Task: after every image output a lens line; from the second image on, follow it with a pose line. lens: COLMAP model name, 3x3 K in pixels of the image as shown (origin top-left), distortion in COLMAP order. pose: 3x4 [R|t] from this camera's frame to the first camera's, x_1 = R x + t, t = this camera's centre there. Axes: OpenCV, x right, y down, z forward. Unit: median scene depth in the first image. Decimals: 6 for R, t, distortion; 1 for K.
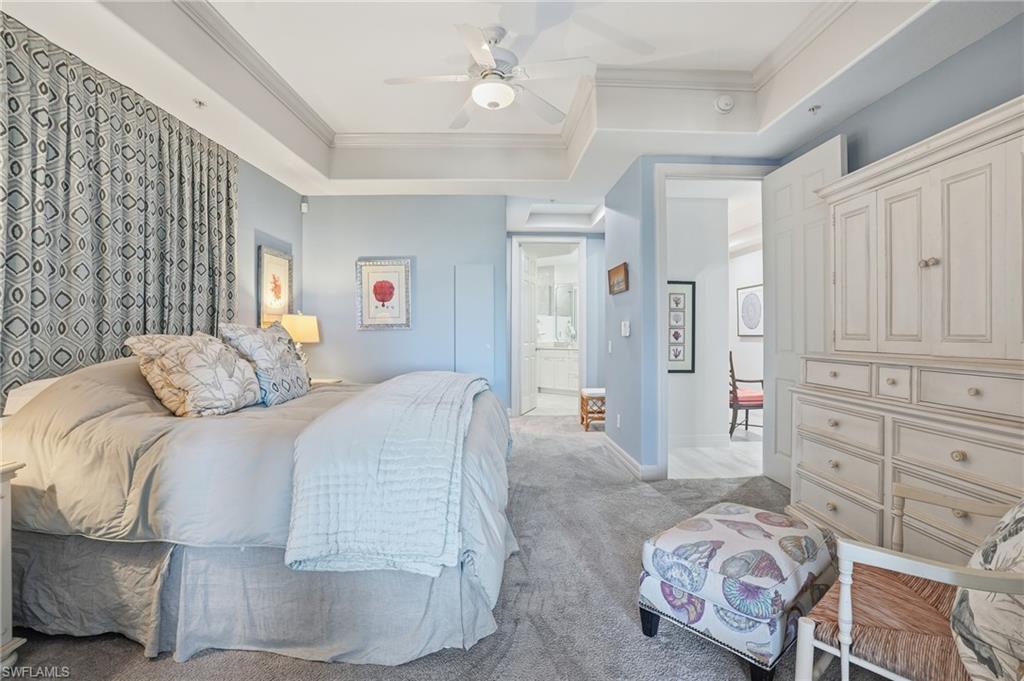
lens RADIAL K [[481.9, 0, 509.9], [0, 481.9, 332.0], [0, 0, 1]] dist [-0.038156, 0.000627]
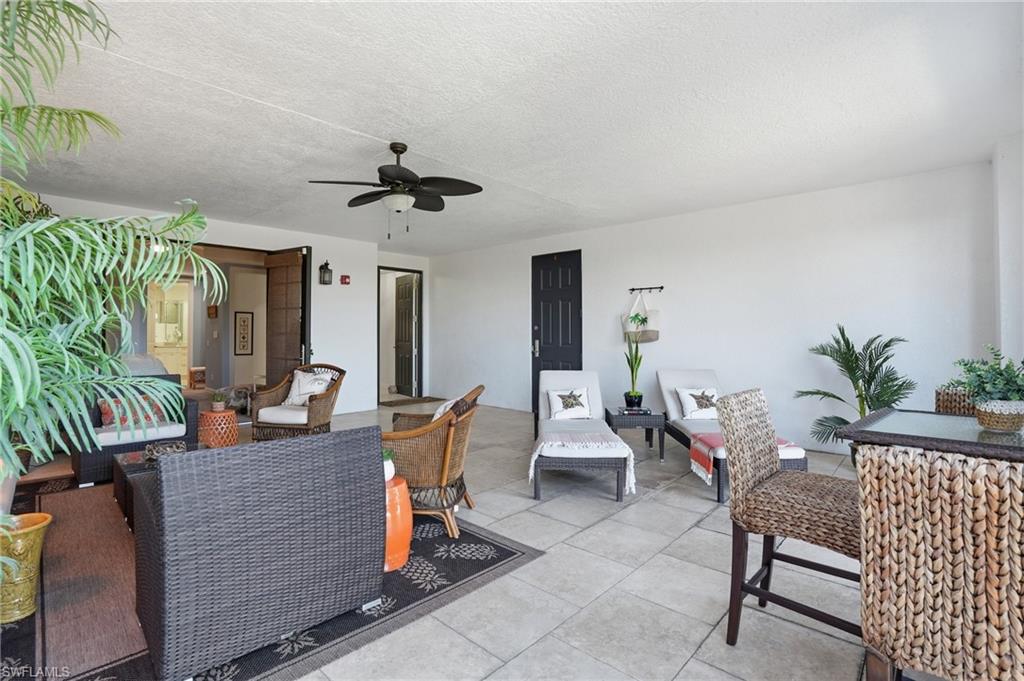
lens RADIAL K [[481.9, 0, 509.9], [0, 481.9, 332.0], [0, 0, 1]] dist [-0.038156, 0.000627]
pose [[0.722376, 0.005123, 0.691482, -0.216416], [-0.004045, 0.999987, -0.003182, -0.013465], [-0.691489, -0.000499, 0.722387, -1.118862]]
